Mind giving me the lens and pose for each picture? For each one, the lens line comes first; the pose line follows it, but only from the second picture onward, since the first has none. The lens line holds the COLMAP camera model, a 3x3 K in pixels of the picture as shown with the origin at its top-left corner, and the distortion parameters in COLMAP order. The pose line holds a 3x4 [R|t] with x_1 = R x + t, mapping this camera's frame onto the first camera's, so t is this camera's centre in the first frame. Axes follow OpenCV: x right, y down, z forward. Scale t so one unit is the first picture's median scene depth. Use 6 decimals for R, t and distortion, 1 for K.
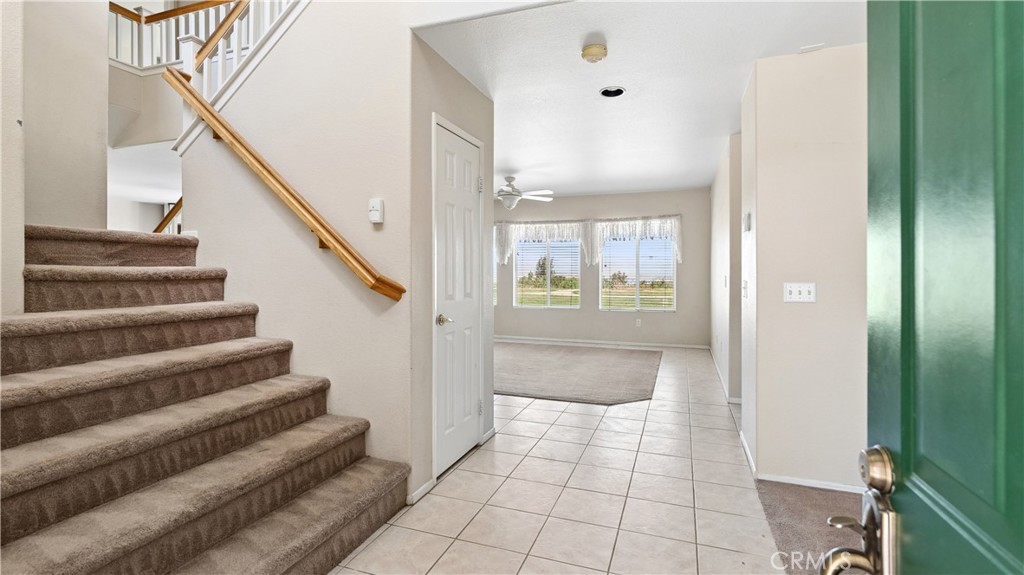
lens RADIAL K [[470.9, 0, 509.2], [0, 470.9, 265.5], [0, 0, 1]] dist [0.011590, -0.000256]
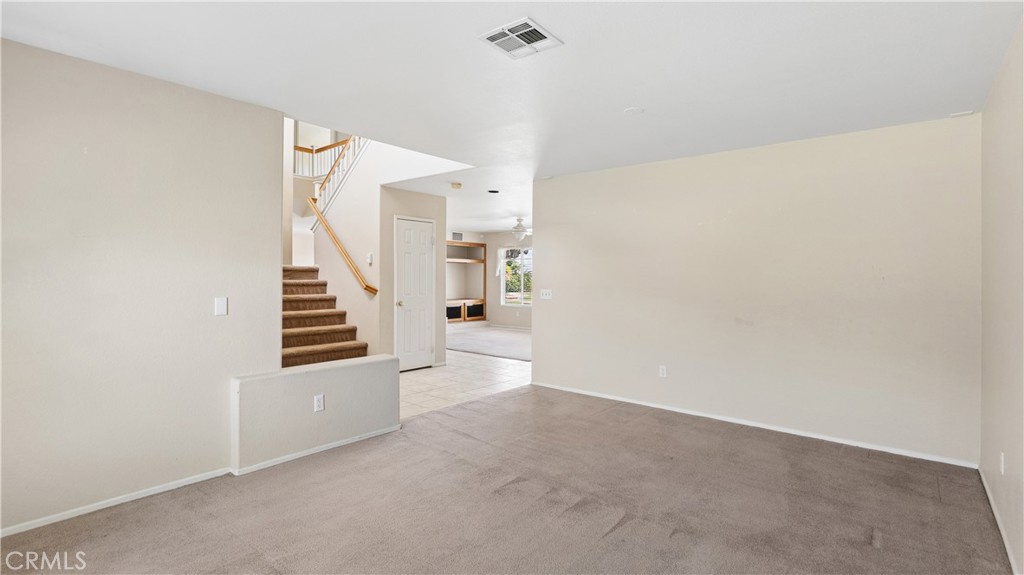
lens RADIAL K [[472.3, 0, 510.1], [0, 472.3, 280.3], [0, 0, 1]] dist [-0.003181, -0.000359]
pose [[0.942277, 0.007110, -0.334759, 1.137146], [-0.003126, 0.999918, 0.012439, -0.030016], [0.334820, -0.010675, 0.942222, -0.995322]]
